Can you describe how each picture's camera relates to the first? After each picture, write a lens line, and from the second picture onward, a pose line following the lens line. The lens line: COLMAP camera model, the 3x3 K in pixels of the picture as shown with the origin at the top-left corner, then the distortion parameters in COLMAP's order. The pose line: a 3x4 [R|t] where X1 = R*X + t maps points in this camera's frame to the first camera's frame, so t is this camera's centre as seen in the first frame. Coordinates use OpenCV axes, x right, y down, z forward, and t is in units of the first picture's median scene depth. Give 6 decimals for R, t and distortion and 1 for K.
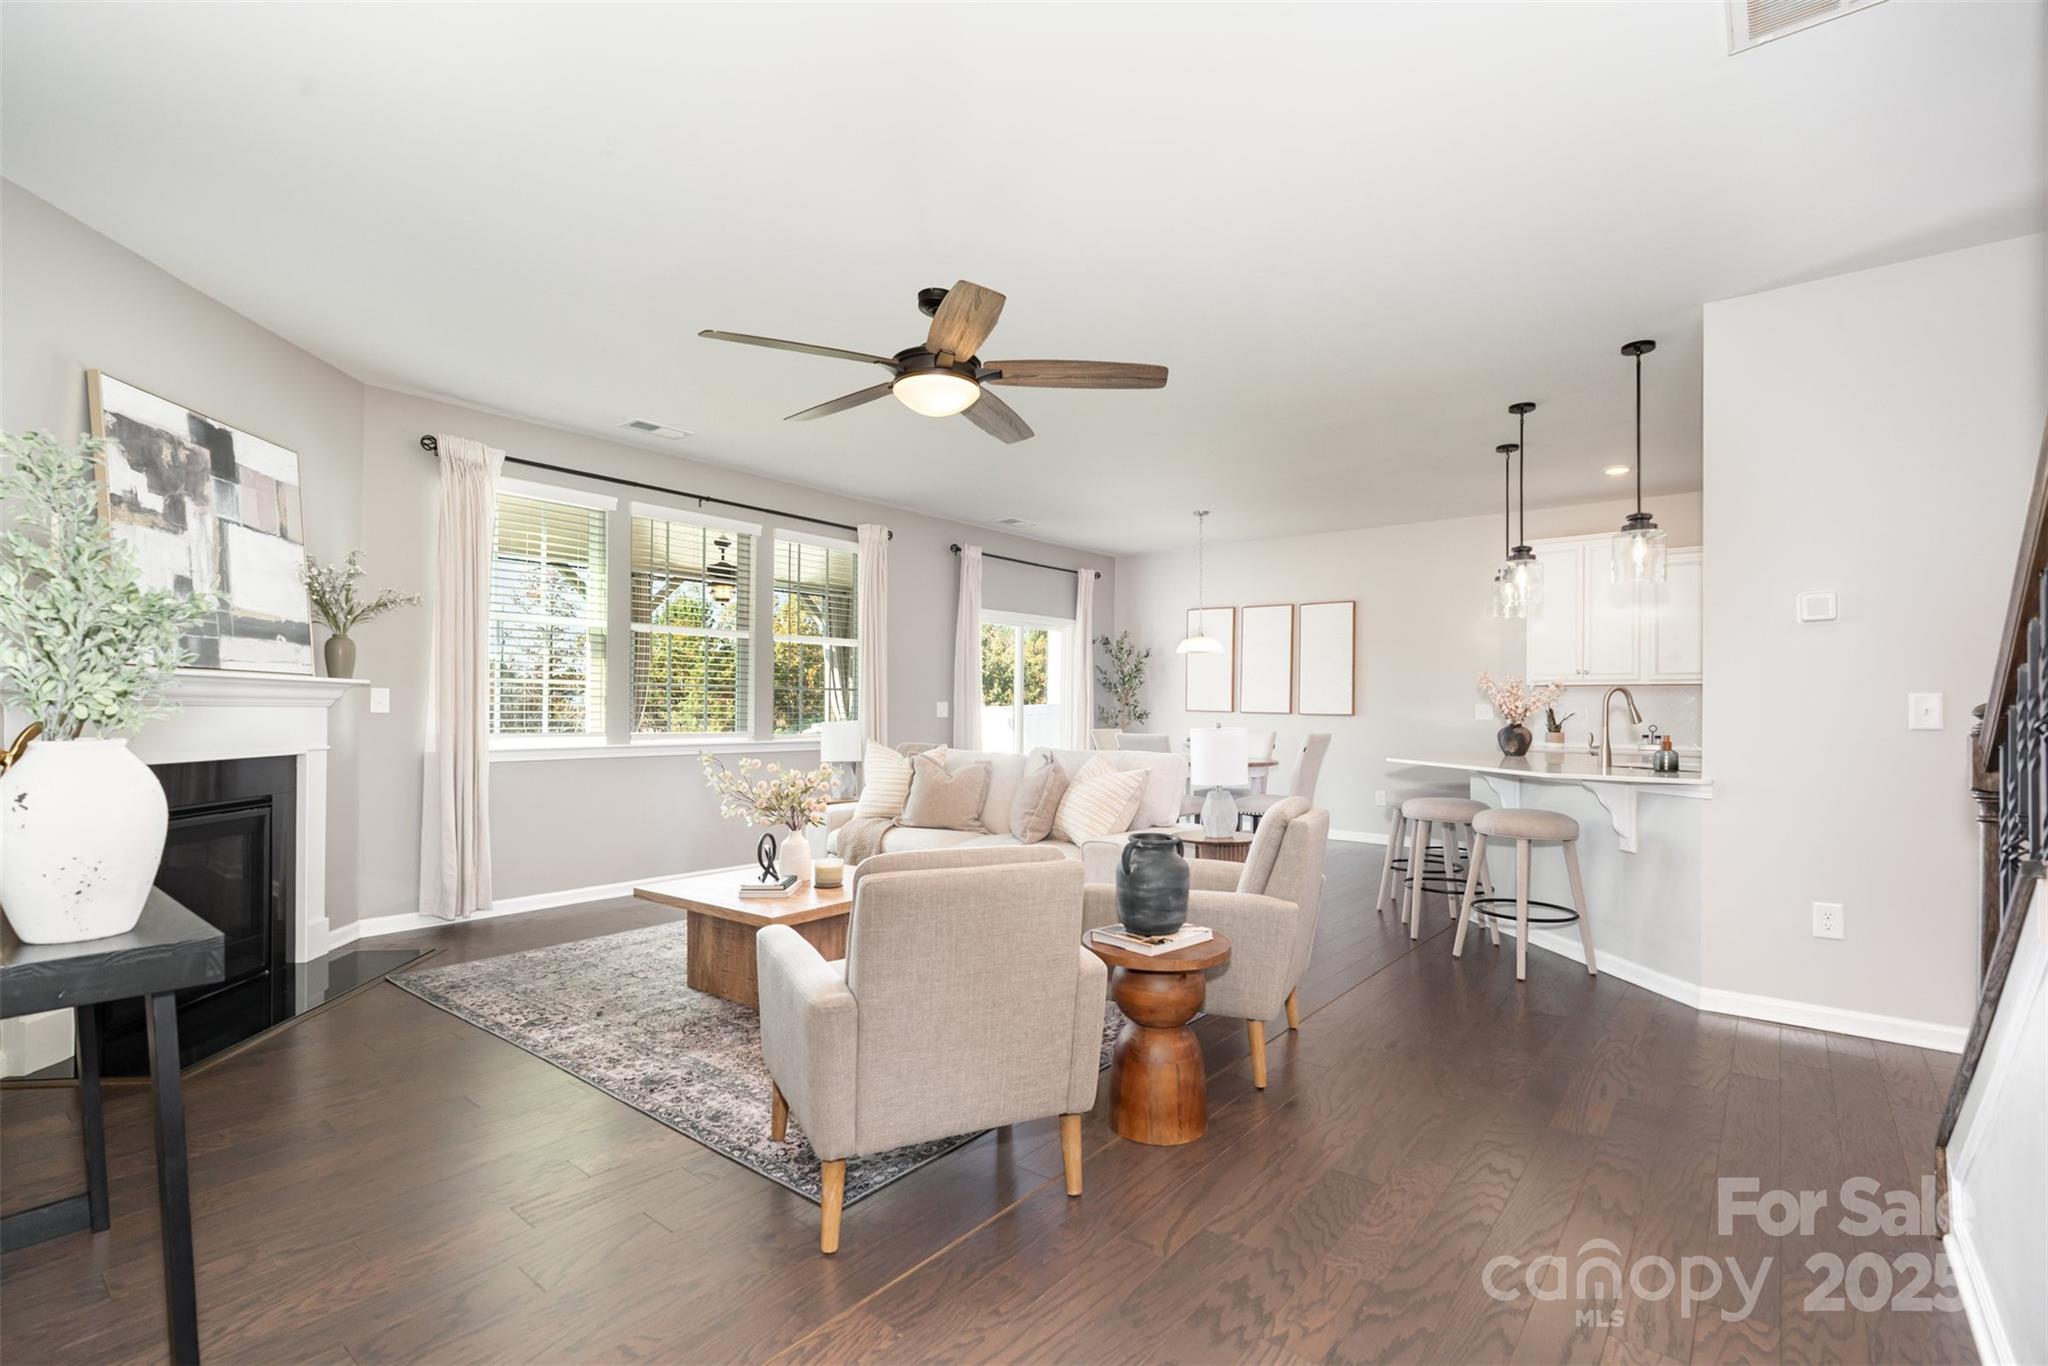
lens RADIAL K [[937.4, 0, 1035.3], [0, 937.4, 696.9], [0, 0, 1]] dist [-0.003865, 0.000497]
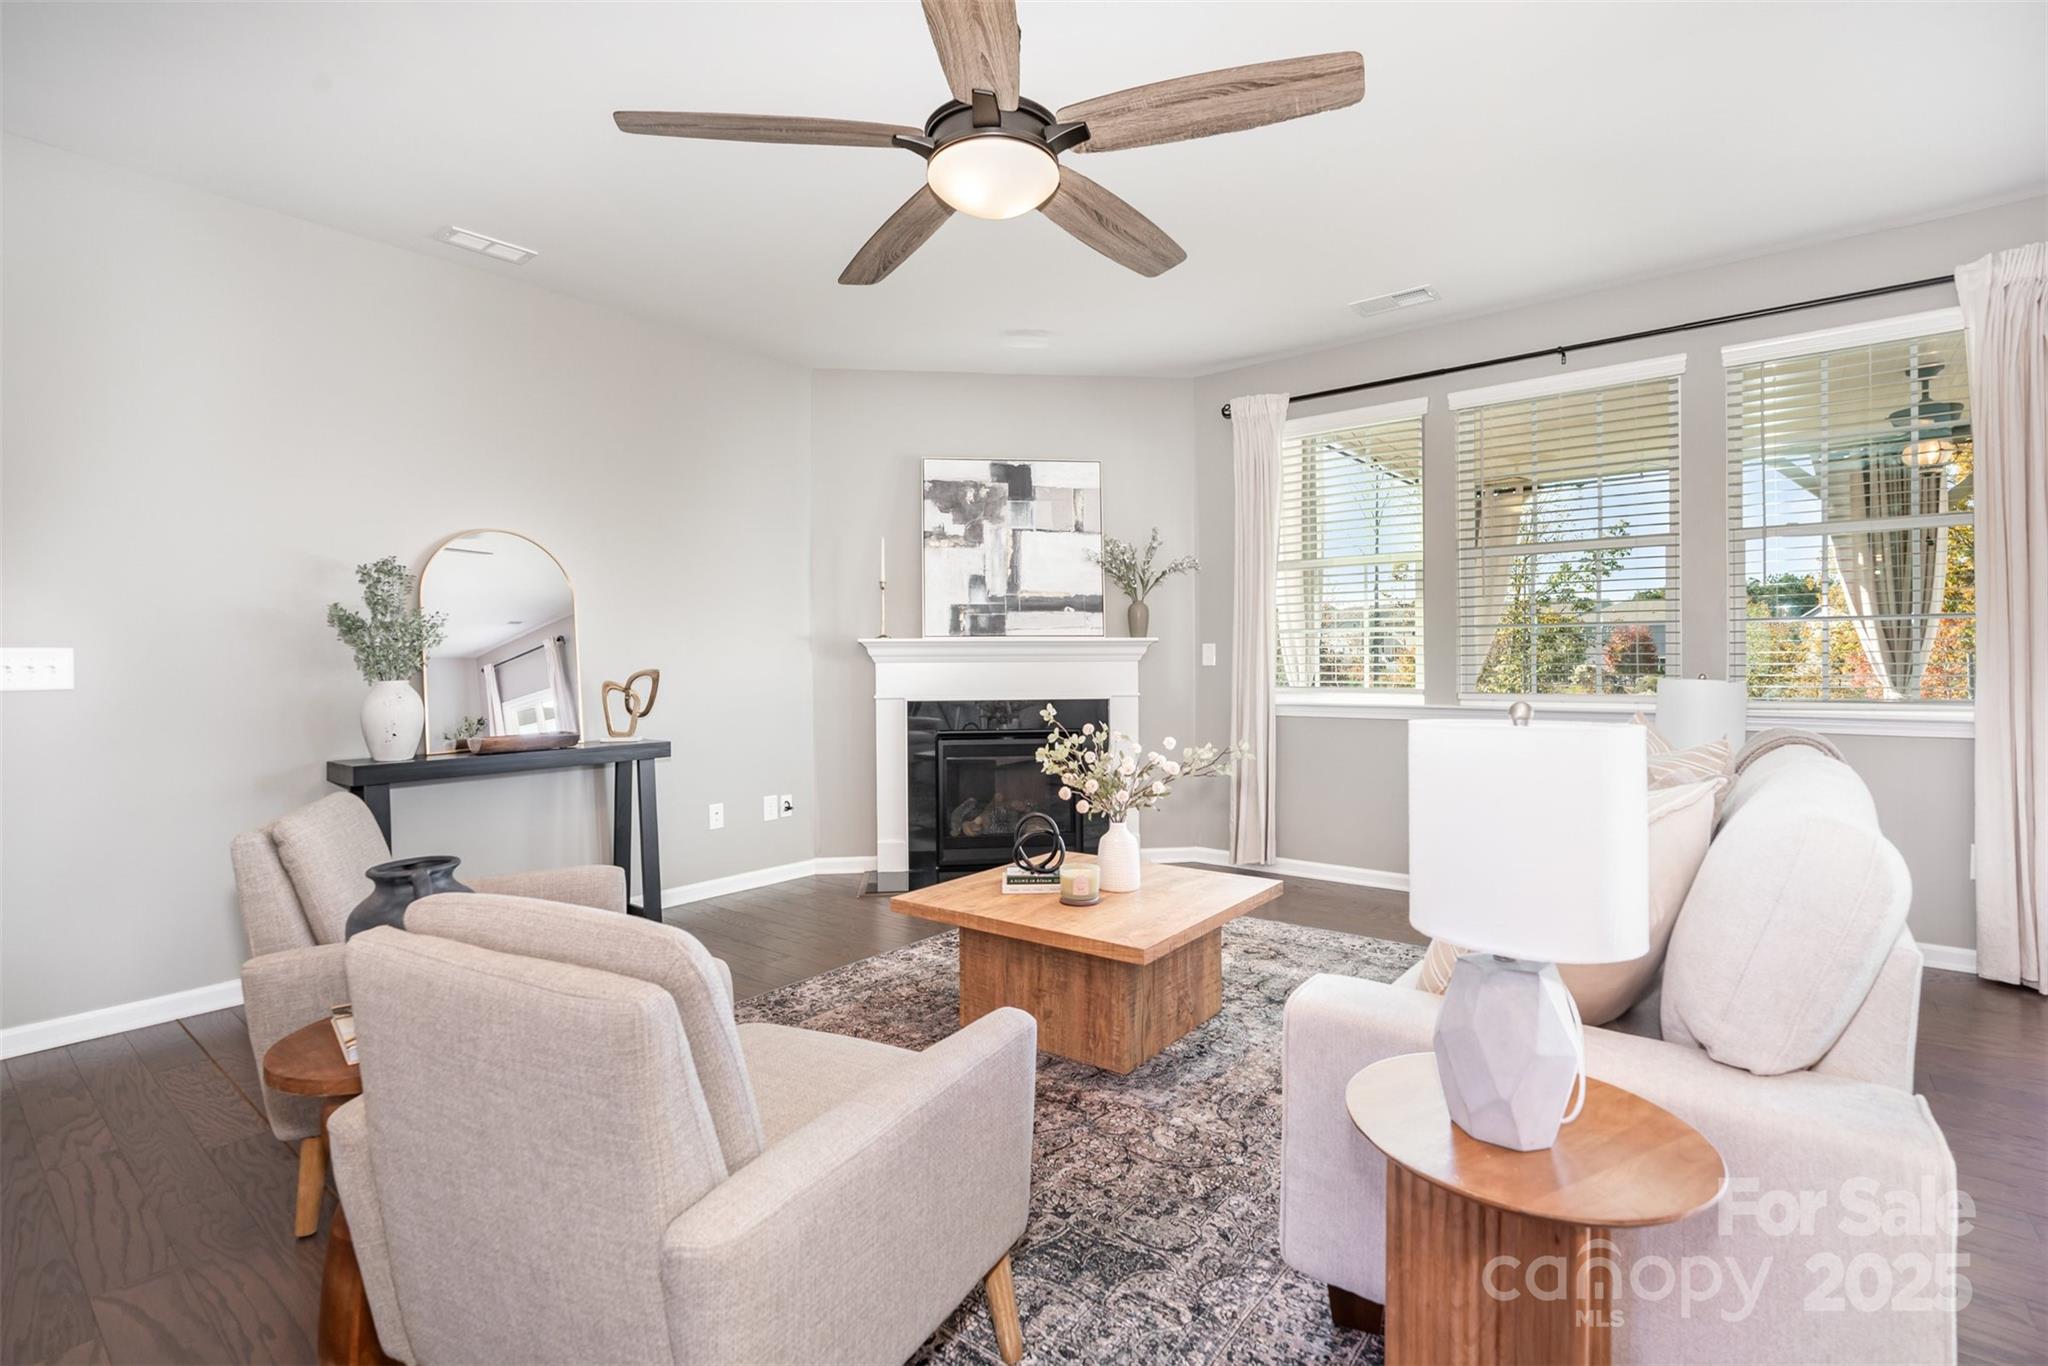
lens RADIAL K [[940.6, 0, 1027.1], [0, 940.6, 656.7], [0, 0, 1]] dist [-0.002836, 0.000275]
pose [[-0.005579, -0.008549, -0.999948, 0.550524], [0.021341, 0.999735, -0.008667, 0.014895], [0.999757, -0.021388, -0.005395, 1.021420]]
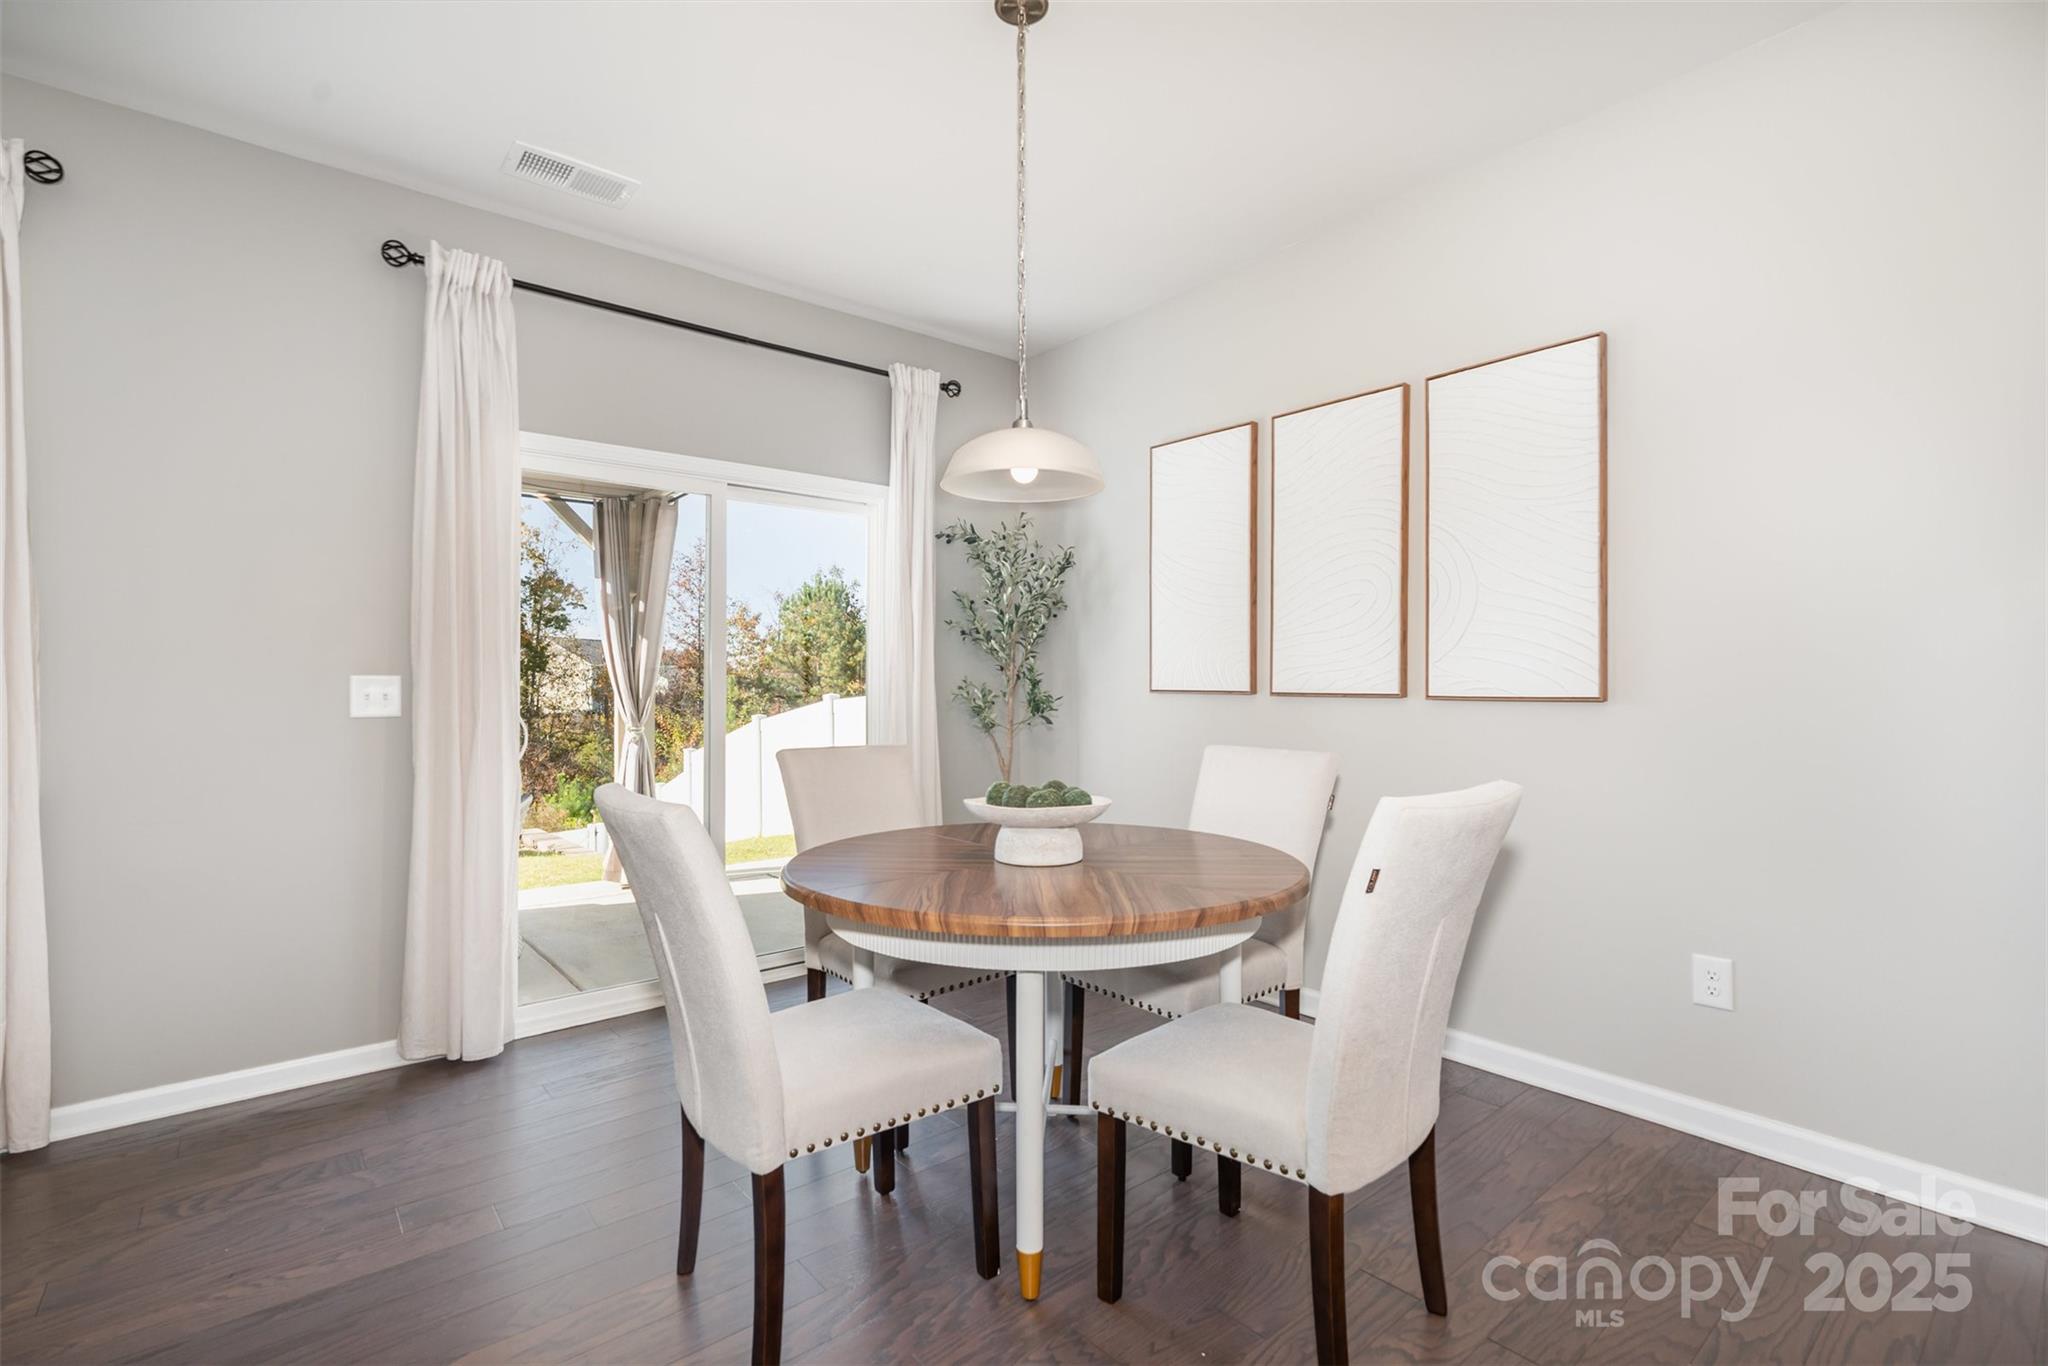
lens RADIAL K [[901.0, 0, 1002.5], [0, 901.0, 685.3], [0, 0, 1]] dist [0.000004, 0.000154]
pose [[0.976805, -0.010980, -0.213849, 0.470400], [0.013229, 0.999871, 0.009084, 0.020472], [0.213722, -0.011703, 0.976824, 1.531460]]
